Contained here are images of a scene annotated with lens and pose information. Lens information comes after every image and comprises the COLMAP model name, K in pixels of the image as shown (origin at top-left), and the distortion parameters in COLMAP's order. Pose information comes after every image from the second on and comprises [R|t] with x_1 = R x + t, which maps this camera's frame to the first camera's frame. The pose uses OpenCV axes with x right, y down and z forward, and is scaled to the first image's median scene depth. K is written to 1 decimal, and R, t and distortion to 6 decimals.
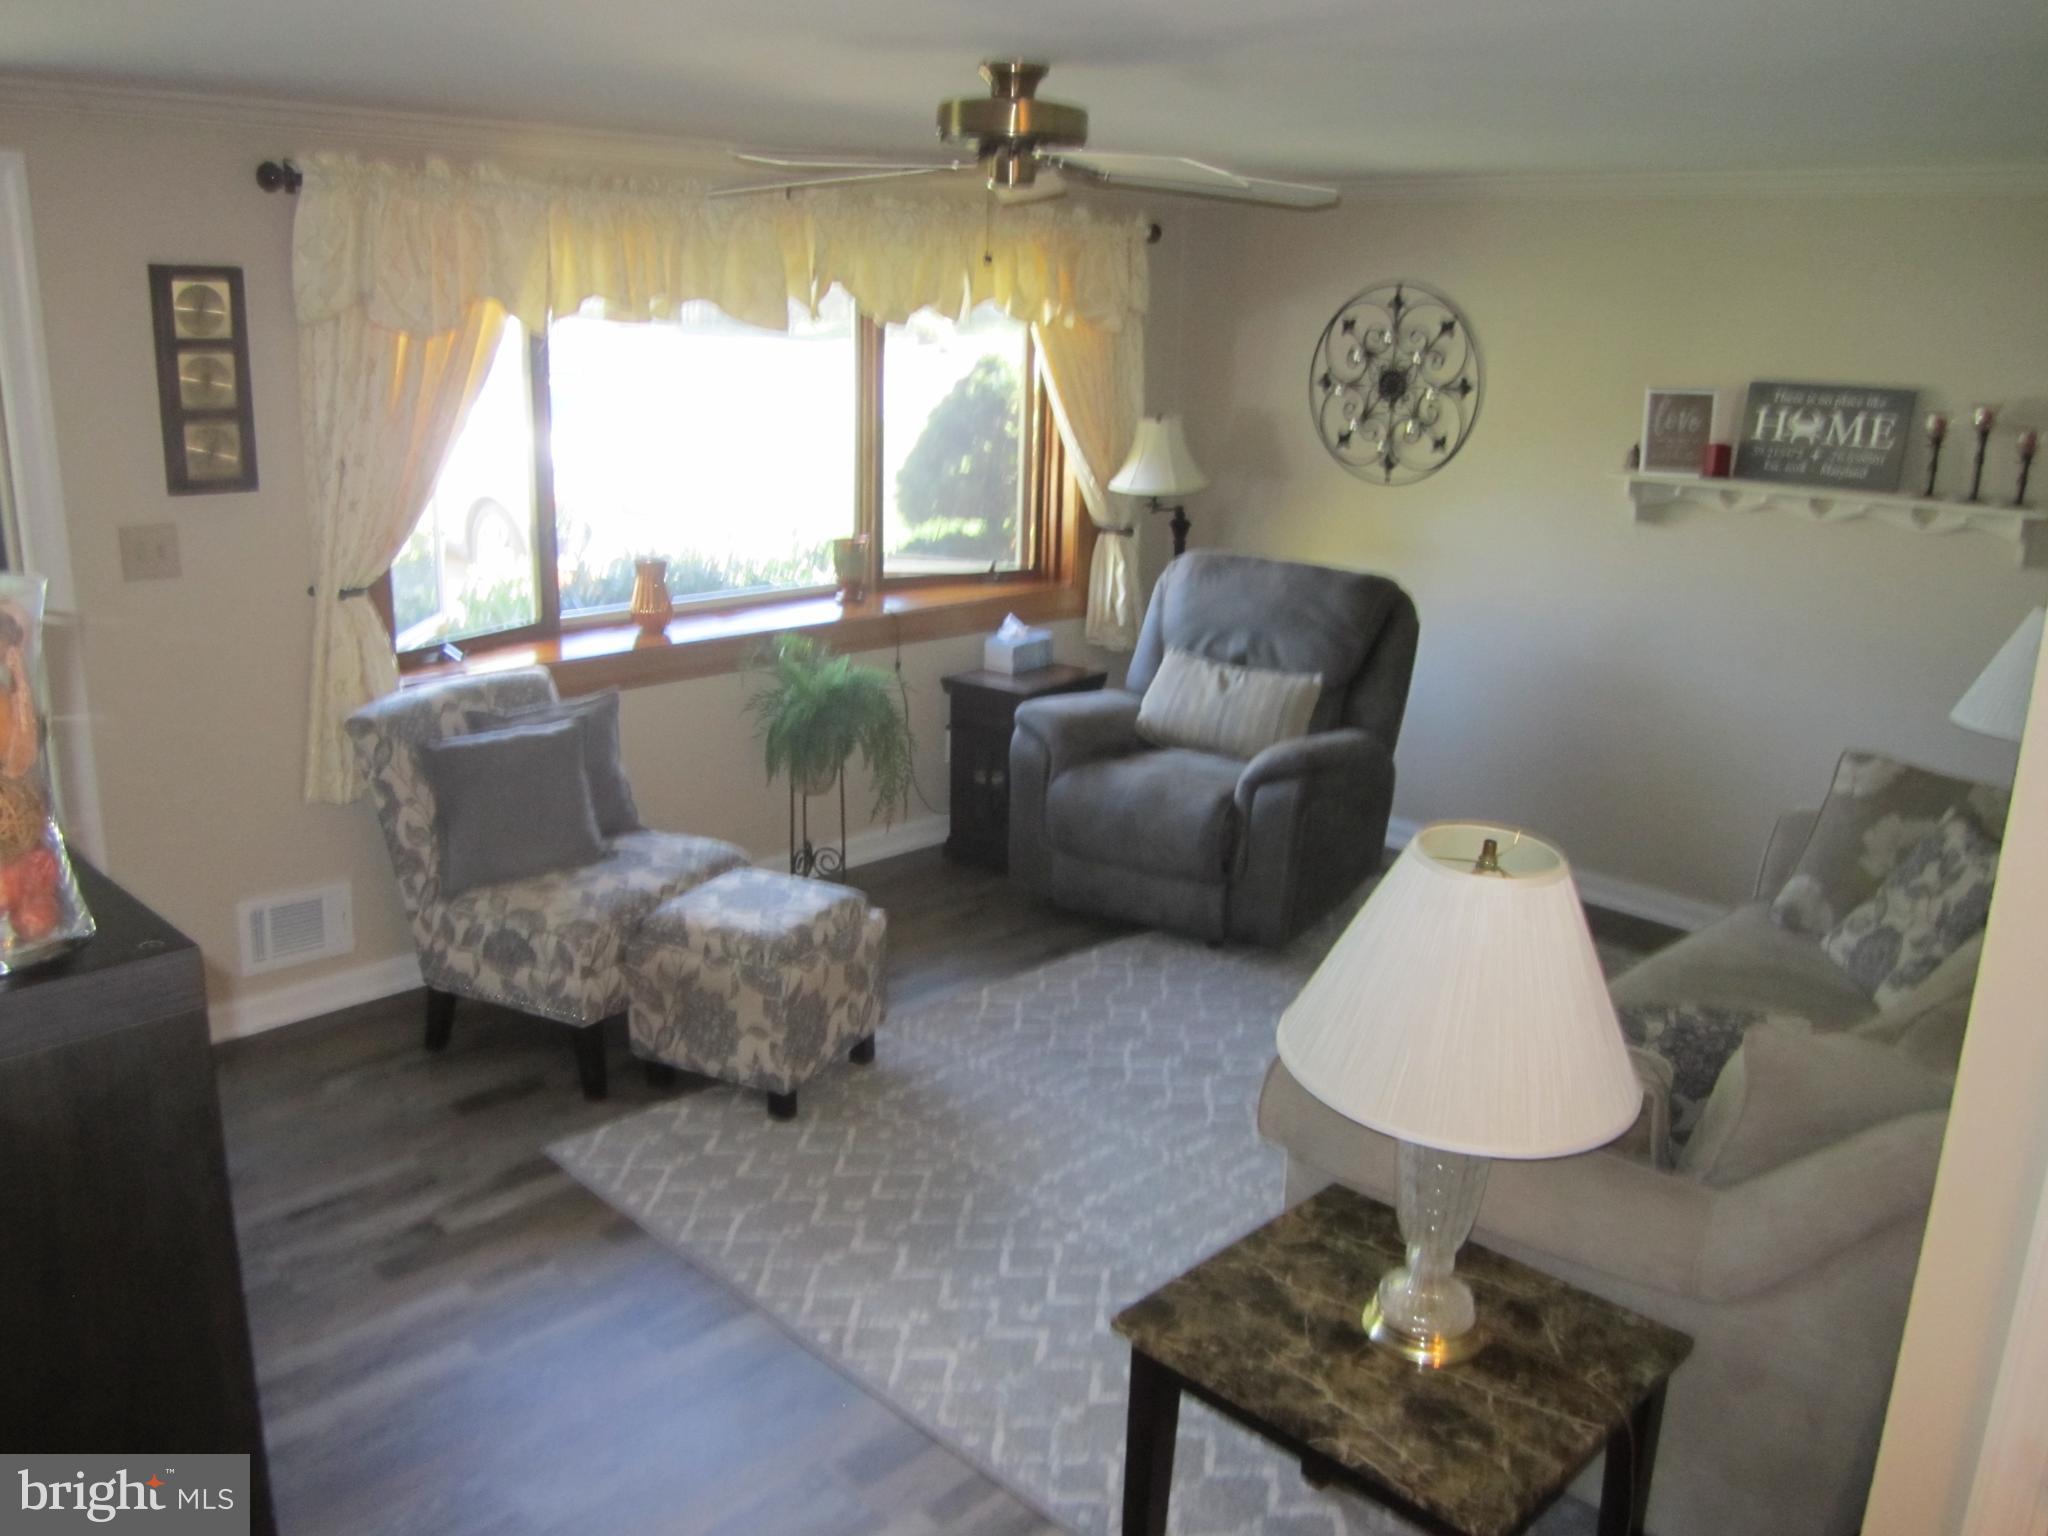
lens RADIAL K [[1710.8, 0, 1031.9], [0, 1710.8, 770.2], [0, 0, 1]] dist [-0.047613, 0.009743]
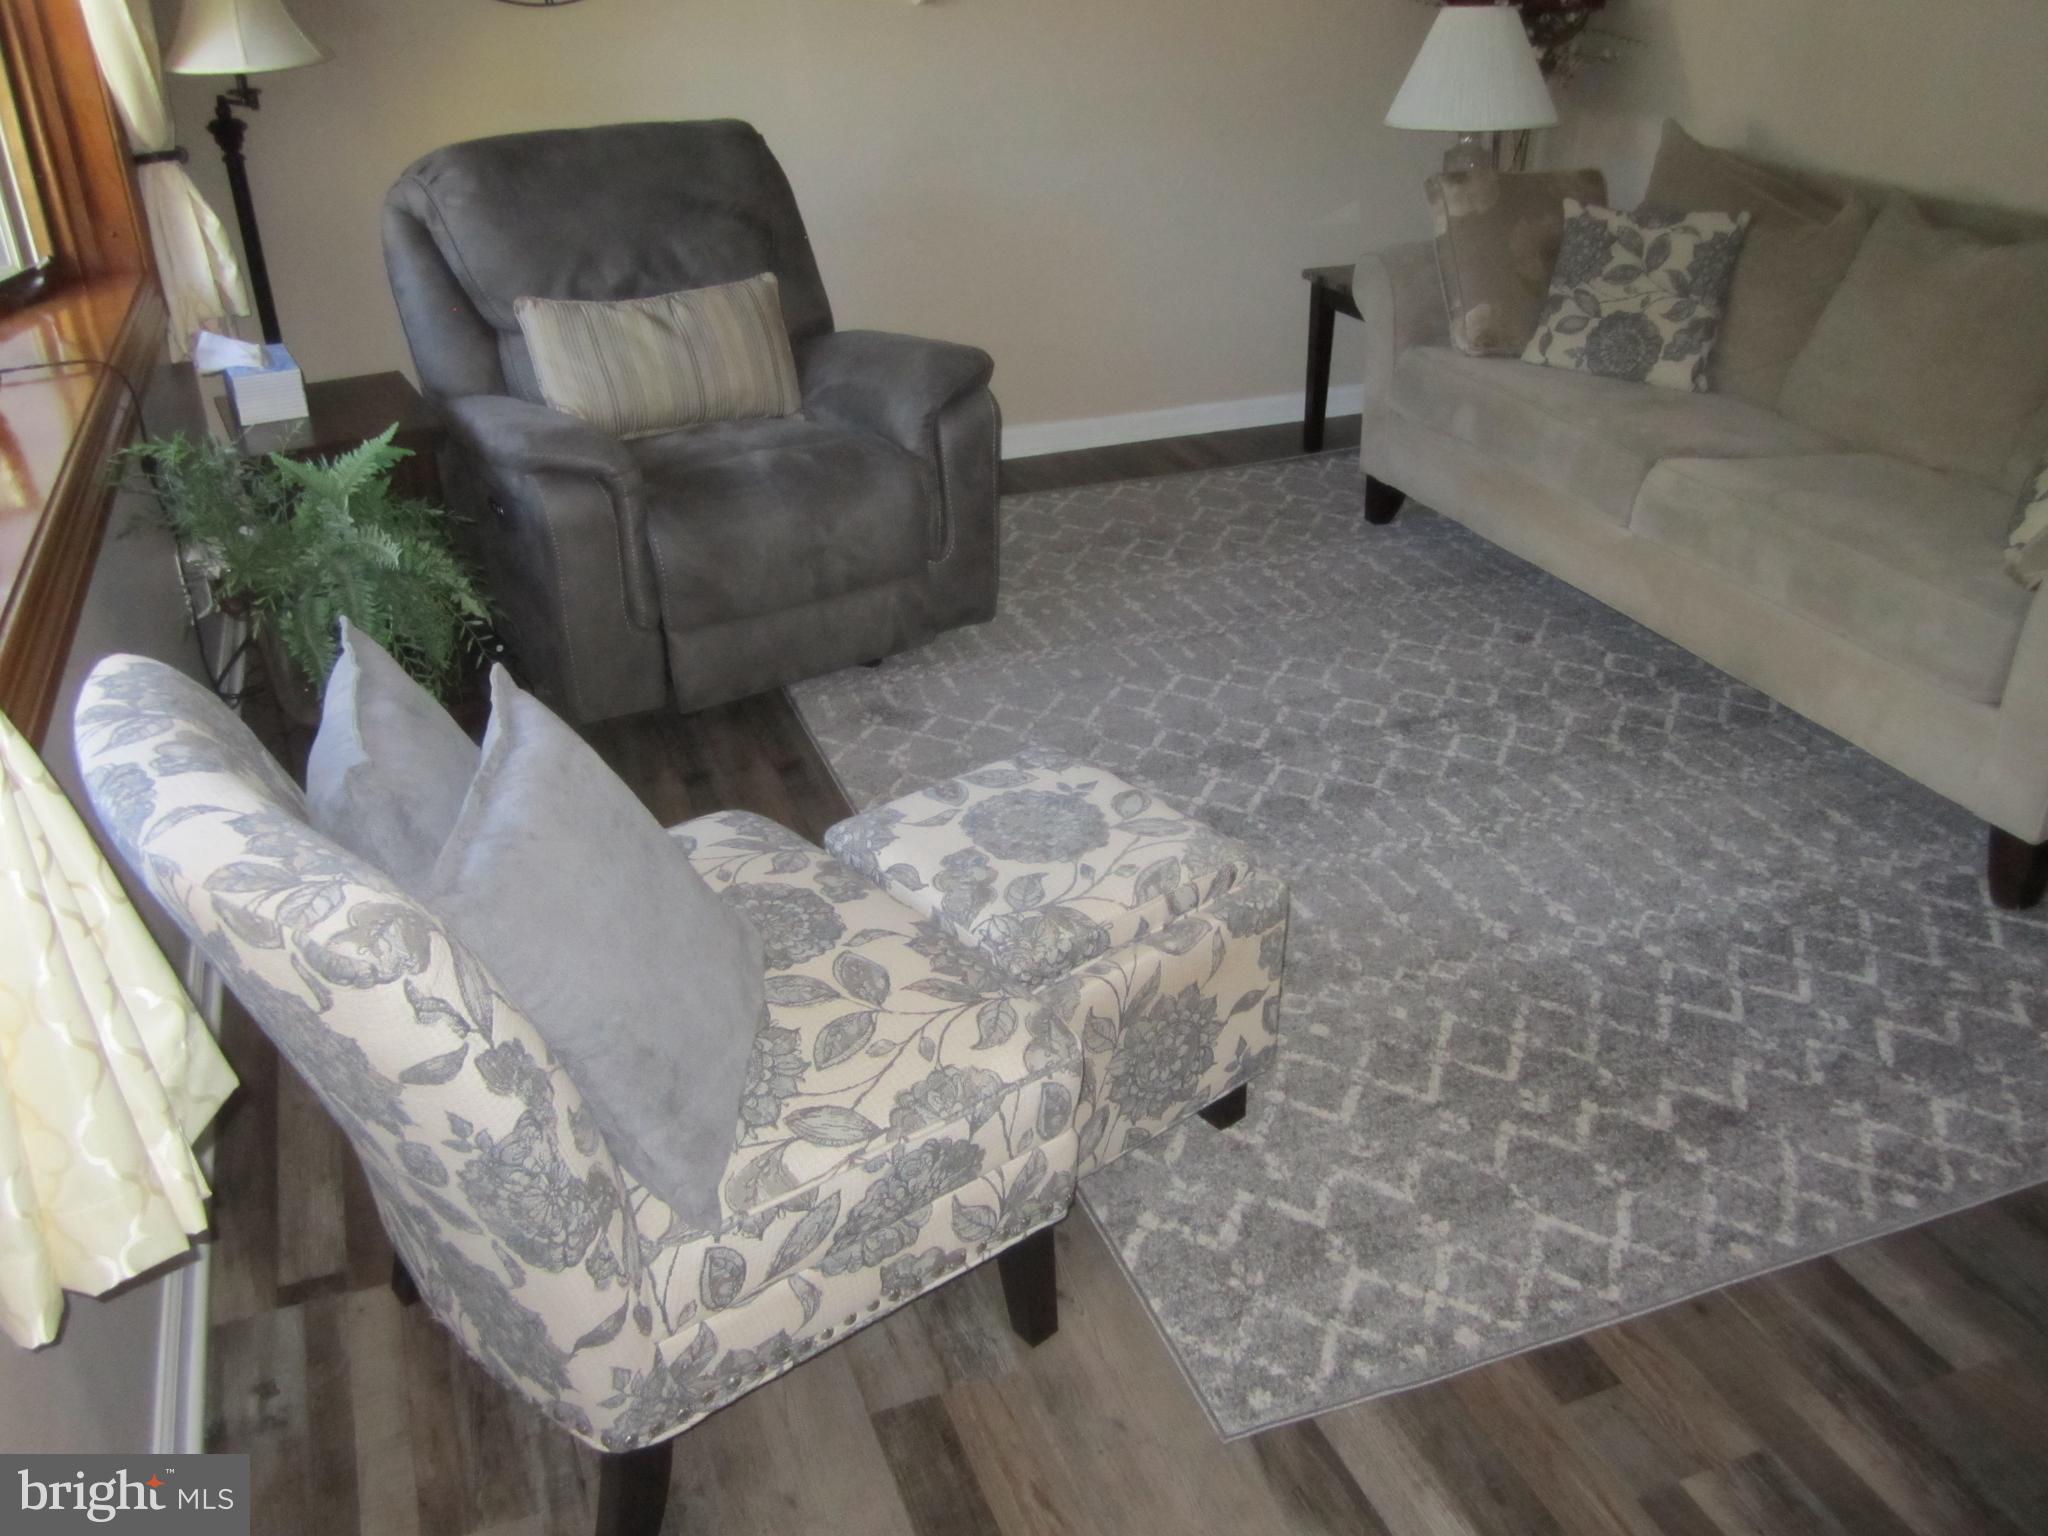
lens RADIAL K [[1710.8, 0, 1021.7], [0, 1710.8, 766.5], [0, 0, 1]] dist [-0.047613, 0.009743]
pose [[0.419281, -0.450513, 0.788189, -0.427746], [0.271306, 0.890691, 0.364778, -0.099927], [-0.866370, 0.060896, 0.495676, 0.561835]]
